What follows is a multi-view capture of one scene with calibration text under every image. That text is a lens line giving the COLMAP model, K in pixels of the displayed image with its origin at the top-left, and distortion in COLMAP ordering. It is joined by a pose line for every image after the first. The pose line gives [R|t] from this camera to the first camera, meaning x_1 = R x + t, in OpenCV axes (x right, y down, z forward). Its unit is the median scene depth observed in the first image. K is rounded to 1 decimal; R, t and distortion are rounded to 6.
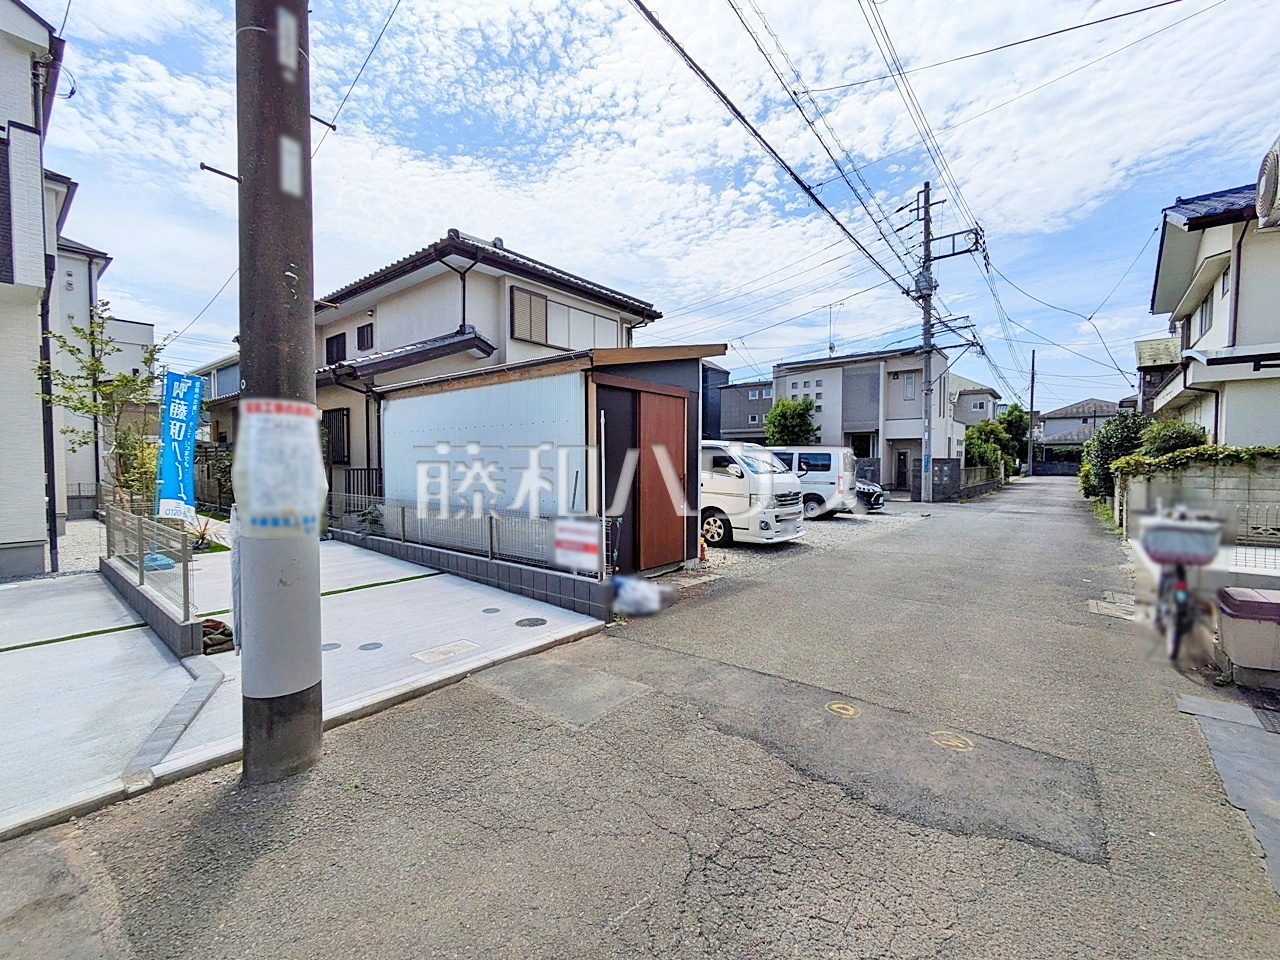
lens RADIAL K [[522.0, 0, 641.5], [0, 522.0, 479.5], [0, 0, 1]] dist [0.000862, 0.000815]
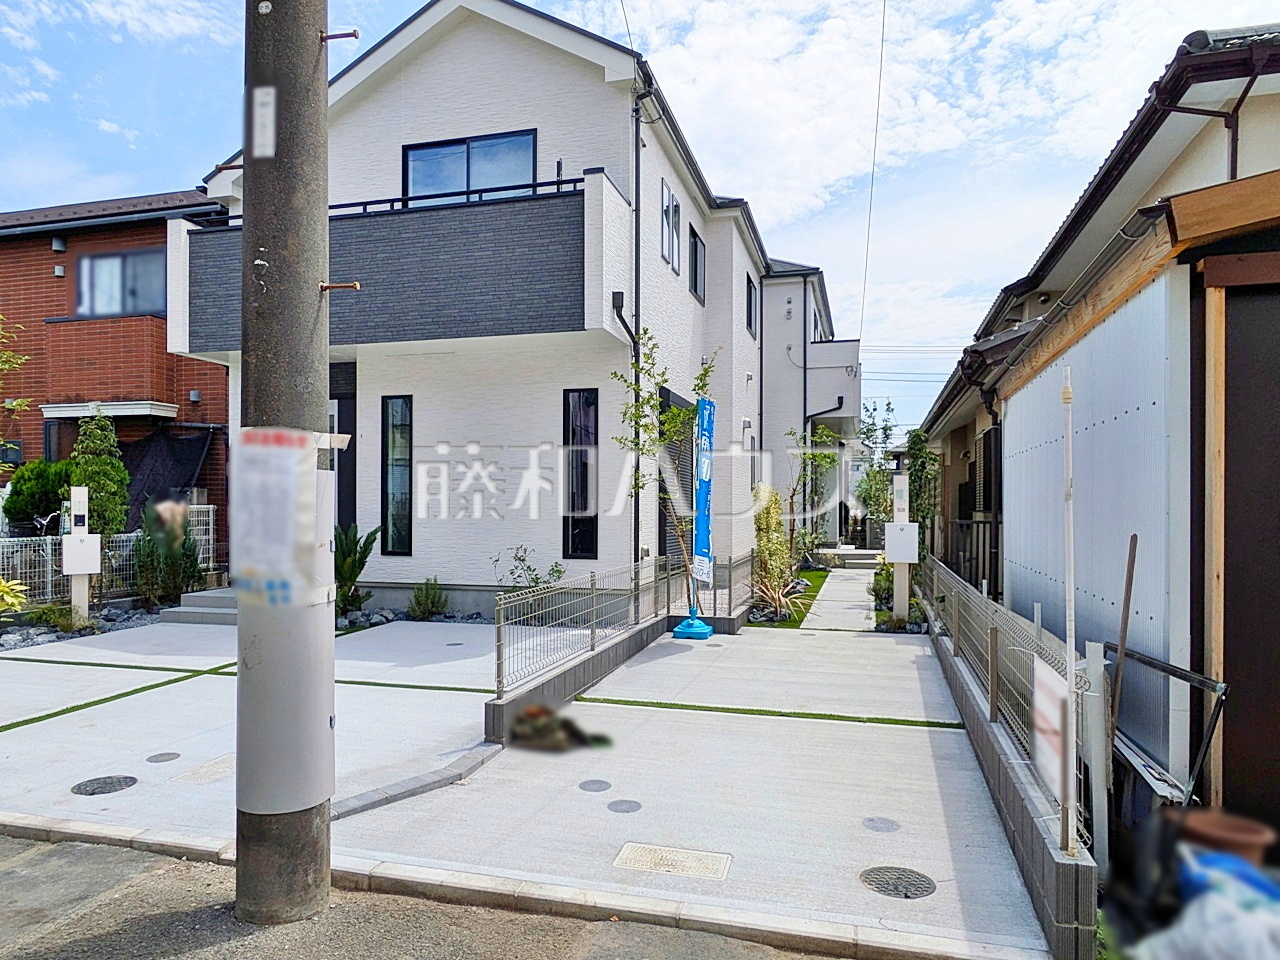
lens RADIAL K [[838.0, 0, 637.9], [0, 838.0, 505.5], [0, 0, 1]] dist [-0.004685, -0.012194]
pose [[0.396407, -0.000064, -0.918075, 0.419306], [-0.033412, 0.999337, -0.014496, -0.023246], [0.917467, 0.036422, 0.396142, 0.644420]]
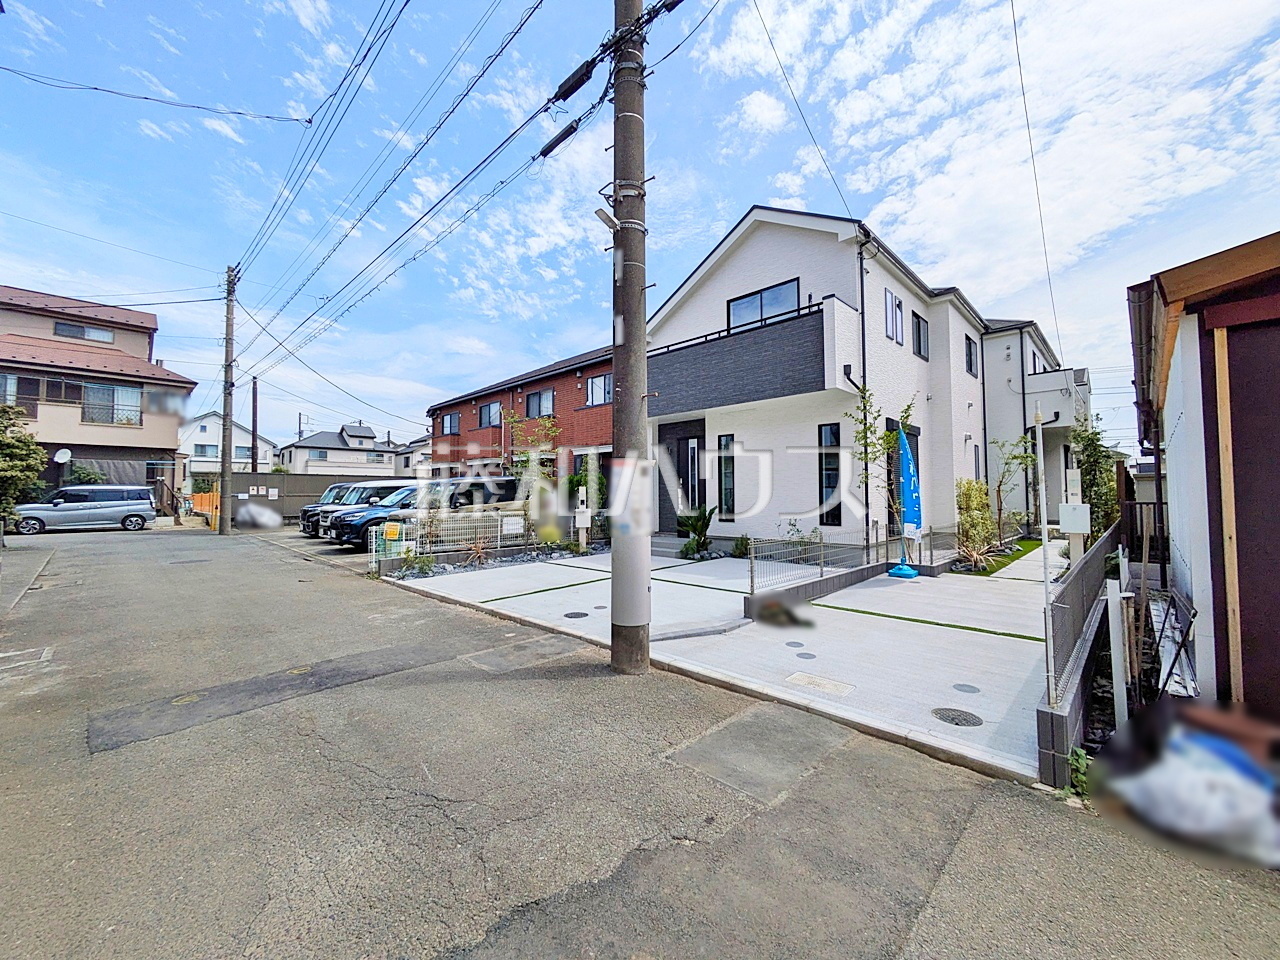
lens RADIAL K [[506.1, 0, 641.5], [0, 506.1, 481.0], [0, 0, 1]] dist [0.014148, 0.000376]
pose [[-0.096514, -0.029841, -0.994884, 0.659478], [-0.029292, 0.999203, -0.027129, -0.019928], [0.994901, 0.026524, -0.097311, 0.784725]]
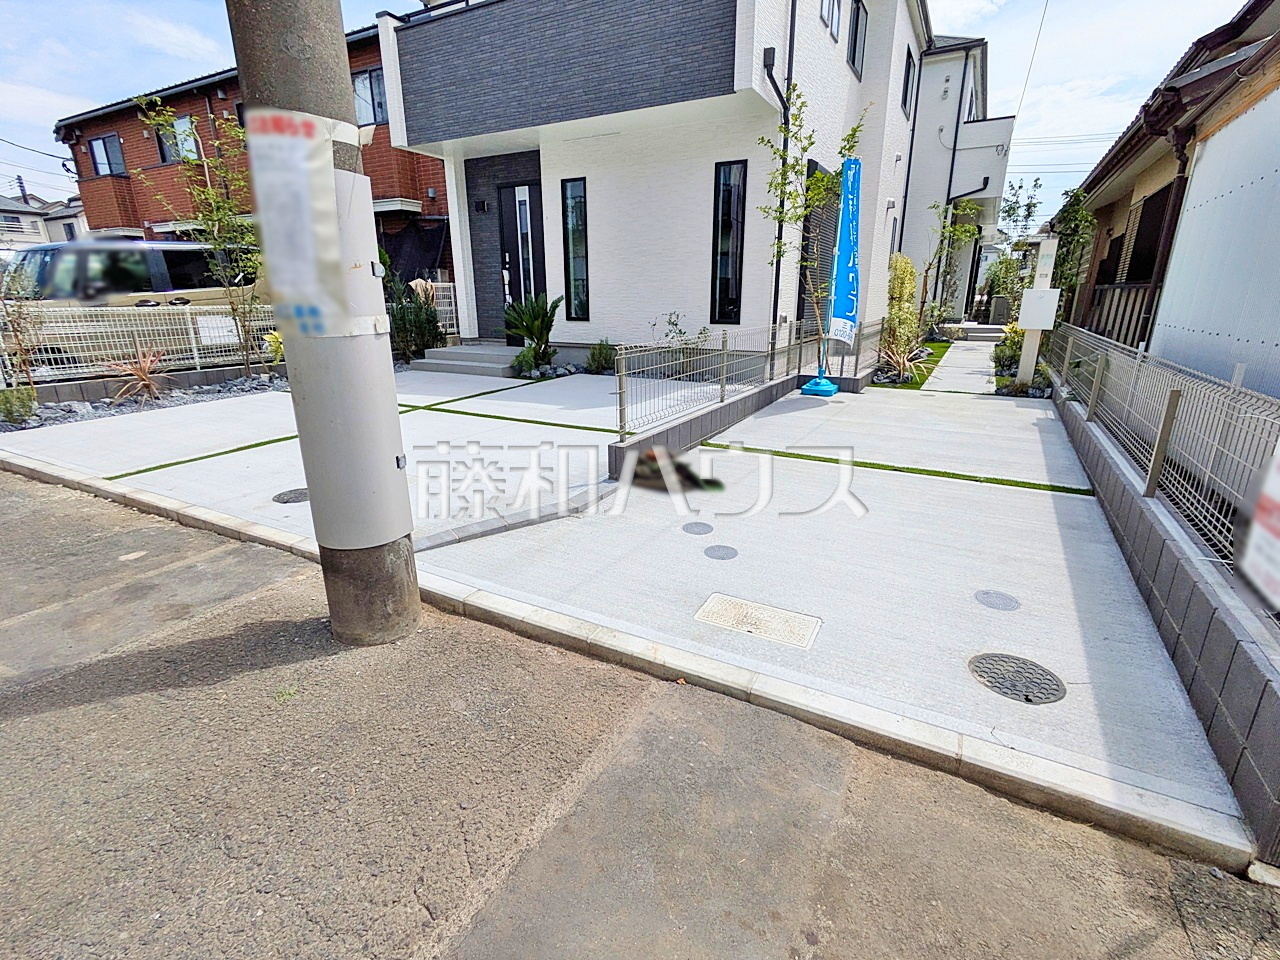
lens RADIAL K [[598.7, 0, 641.8], [0, 598.7, 480.9], [0, 0, 1]] dist [-0.007533, 0.002999]
pose [[0.168881, 0.291727, -0.941475, 0.129151], [-0.032403, 0.956322, 0.290515, 0.031258], [0.985104, -0.018556, 0.170957, 0.828175]]
